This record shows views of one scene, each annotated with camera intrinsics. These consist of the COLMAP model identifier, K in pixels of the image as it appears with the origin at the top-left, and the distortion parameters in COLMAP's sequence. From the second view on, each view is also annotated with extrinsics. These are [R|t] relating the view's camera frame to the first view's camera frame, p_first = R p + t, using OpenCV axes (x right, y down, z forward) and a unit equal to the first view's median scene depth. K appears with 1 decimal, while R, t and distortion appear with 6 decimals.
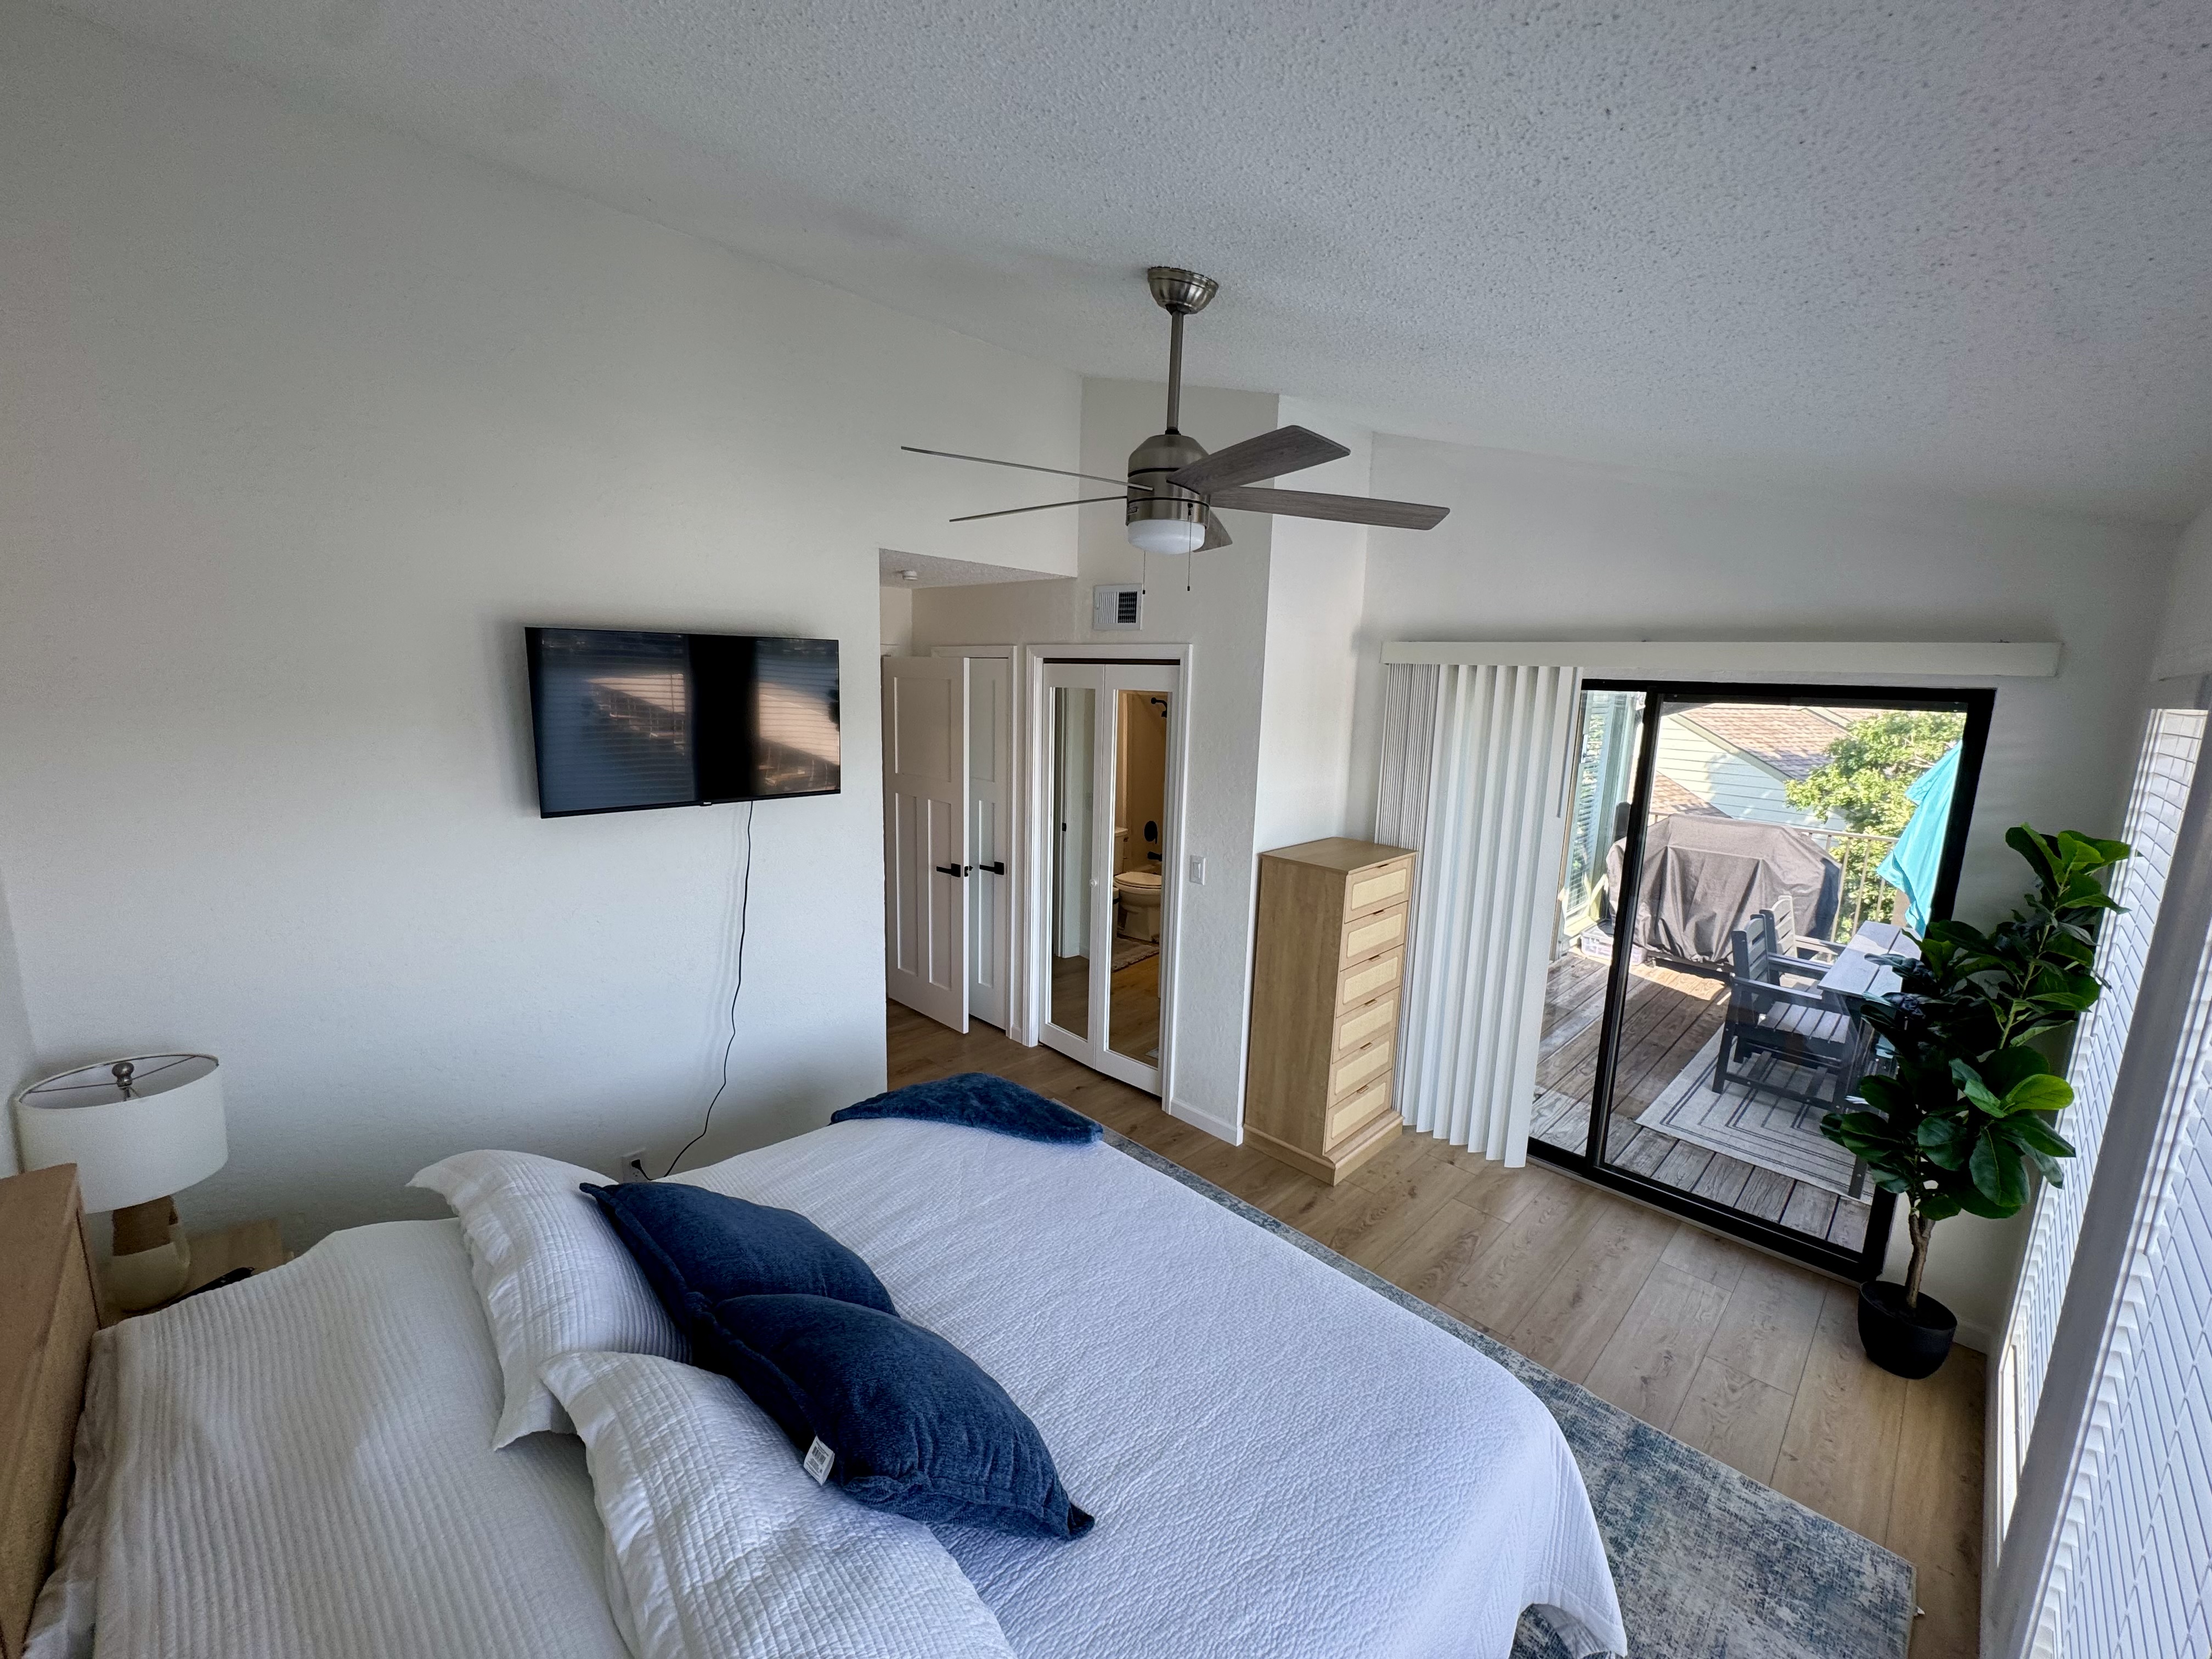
lens RADIAL K [[884.2, 0, 1115.6], [0, 884.2, 848.1], [0, 0, 1]] dist [-0.004288, 0.000898]
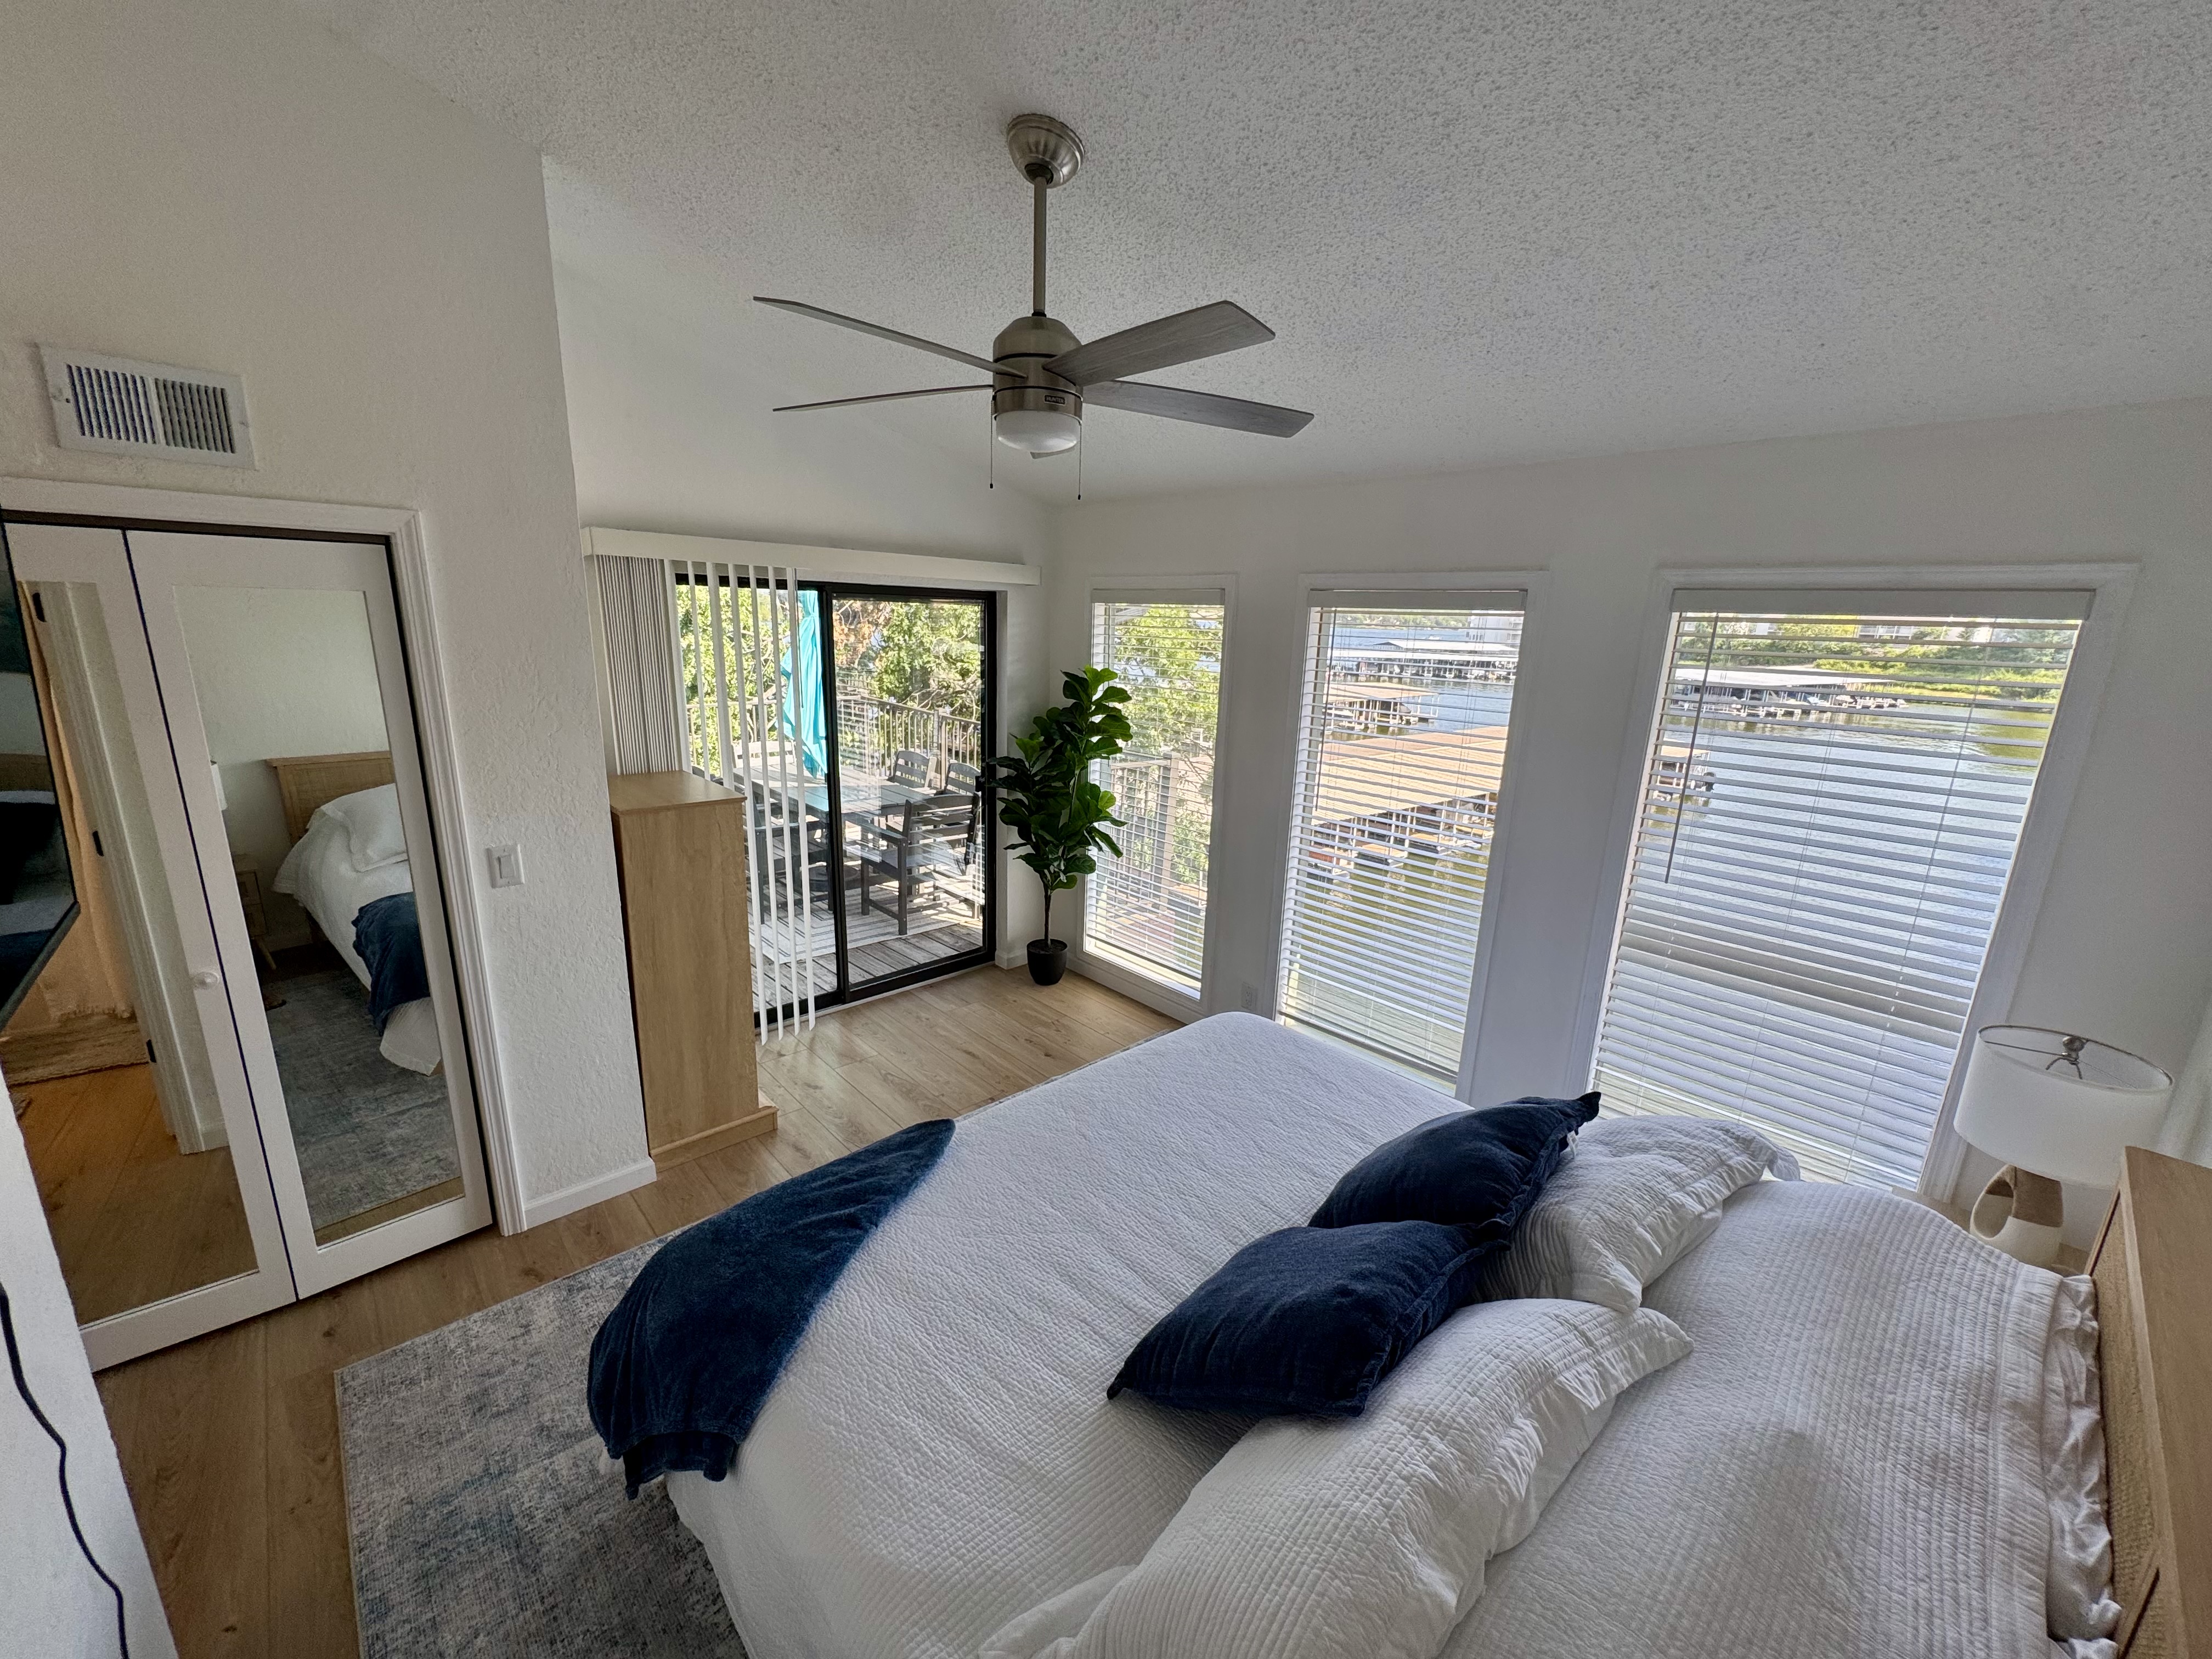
lens RADIAL K [[884.2, 0, 1112.7], [0, 884.2, 819.3], [0, 0, 1]] dist [-0.004288, 0.000898]
pose [[0.031759, -0.259029, 0.965347, -0.560261], [0.146123, 0.956660, 0.251890, -0.116507], [-0.988756, 0.133060, 0.068233, 0.535451]]
